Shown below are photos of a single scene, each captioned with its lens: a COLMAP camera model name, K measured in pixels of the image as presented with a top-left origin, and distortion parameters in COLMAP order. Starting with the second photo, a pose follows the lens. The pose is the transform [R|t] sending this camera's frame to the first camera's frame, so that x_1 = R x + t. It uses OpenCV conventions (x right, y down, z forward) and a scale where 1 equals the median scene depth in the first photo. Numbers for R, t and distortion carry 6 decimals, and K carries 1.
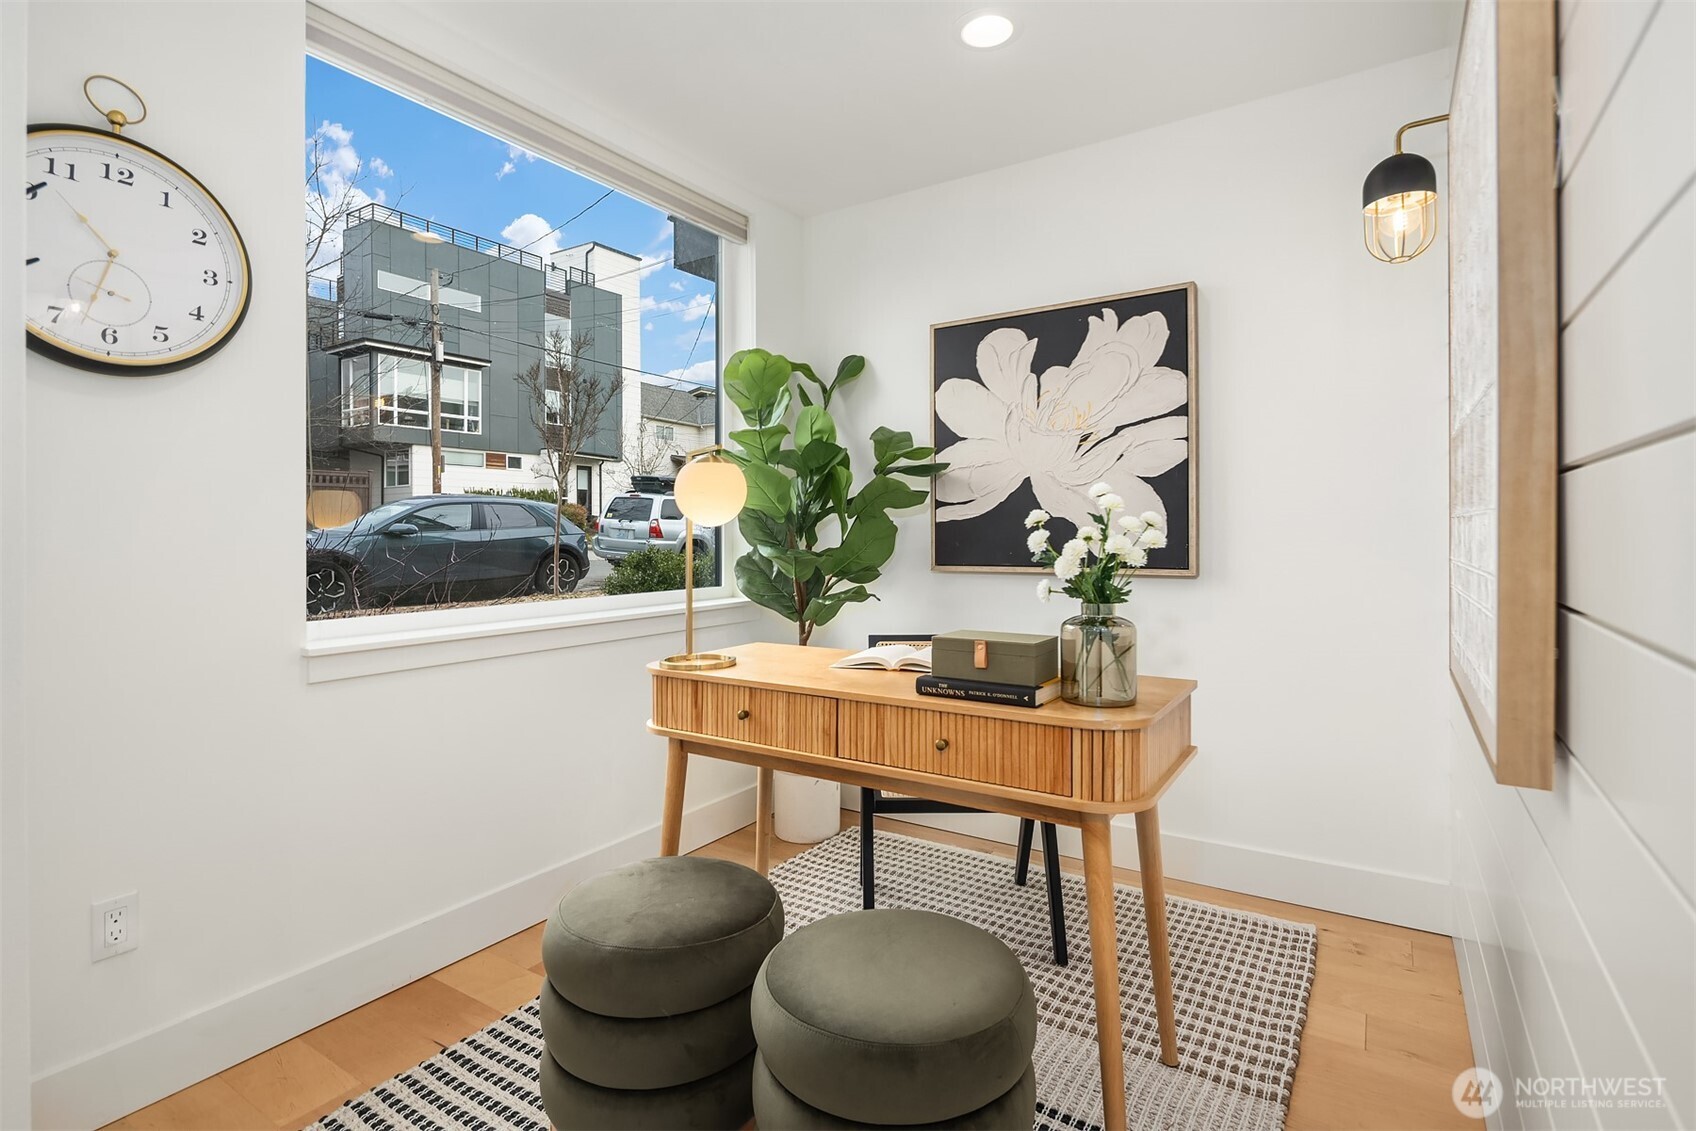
lens RADIAL K [[833.0, 0, 847.1], [0, 833.0, 524.4], [0, 0, 1]] dist [0.006383, 0.000386]
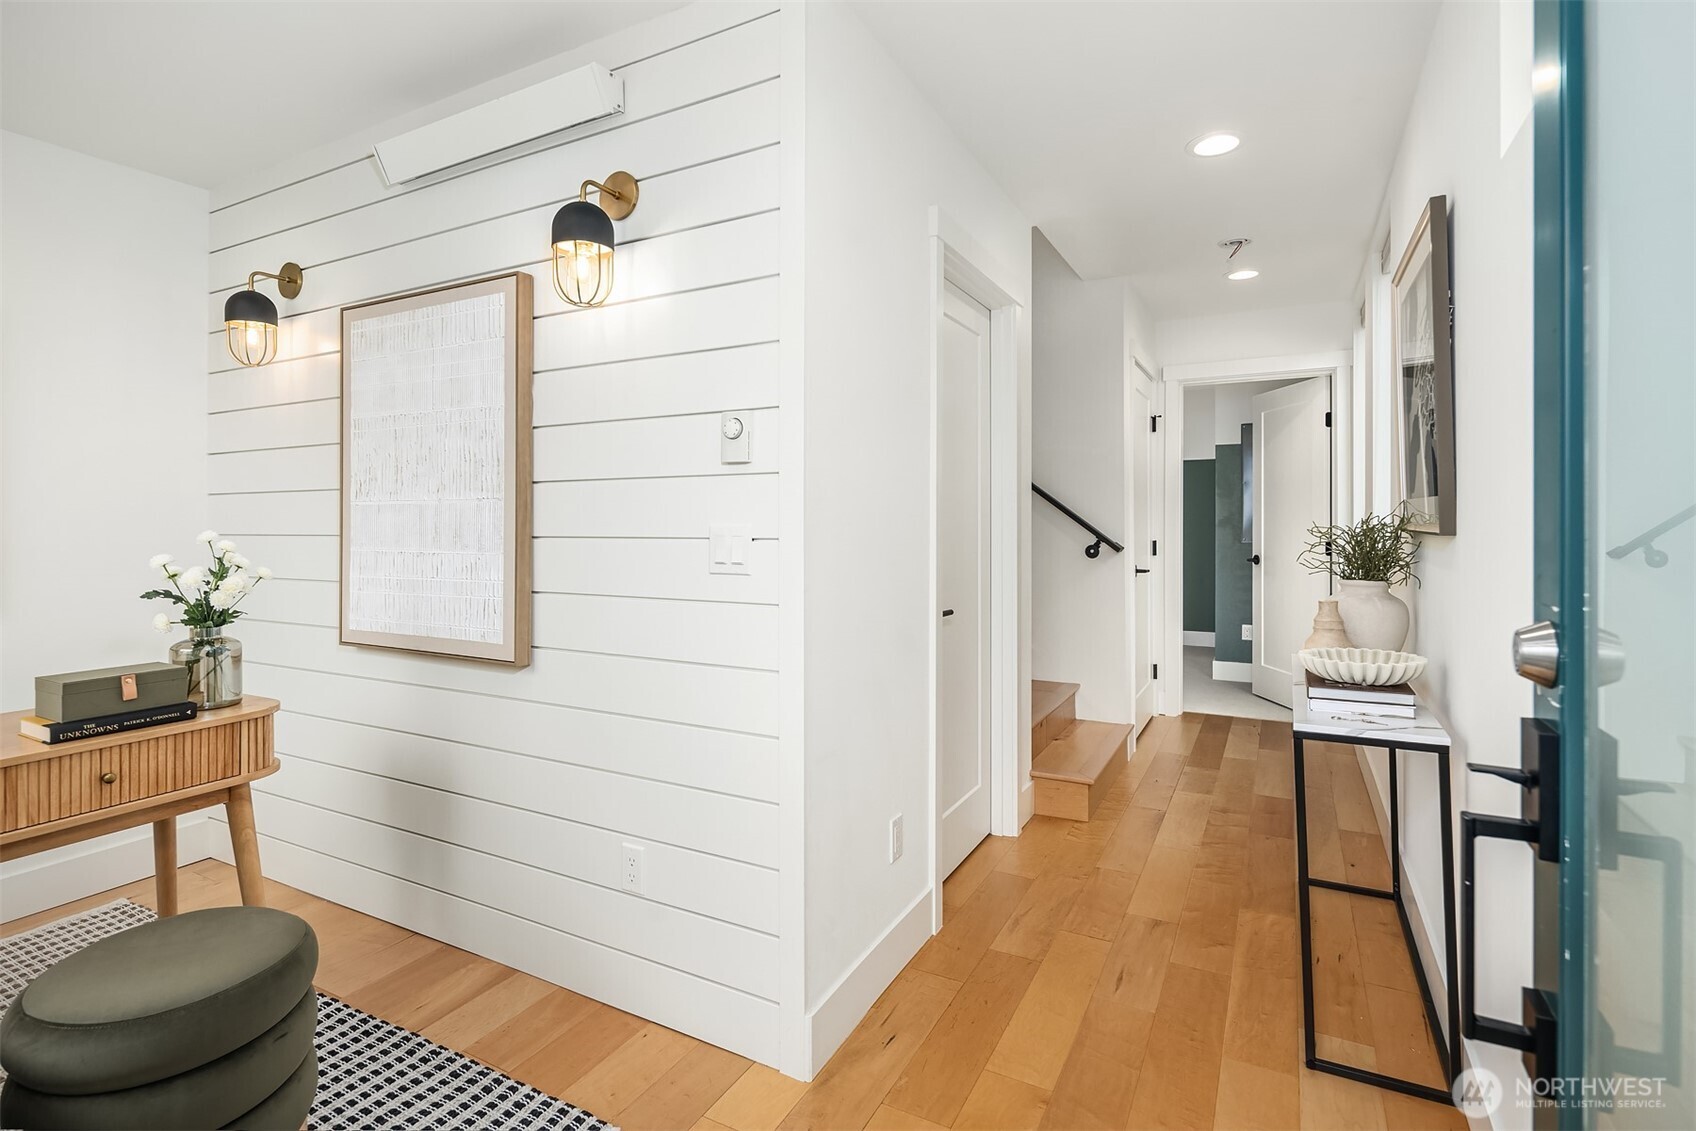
lens RADIAL K [[833.0, 0, 847.1], [0, 833.0, 524.4], [0, 0, 1]] dist [0.006383, 0.000386]
pose [[-0.093971, 0.003070, 0.995570, -0.606207], [-0.004338, 0.999984, -0.003493, -0.035576], [-0.995565, -0.004648, -0.093957, 0.093184]]
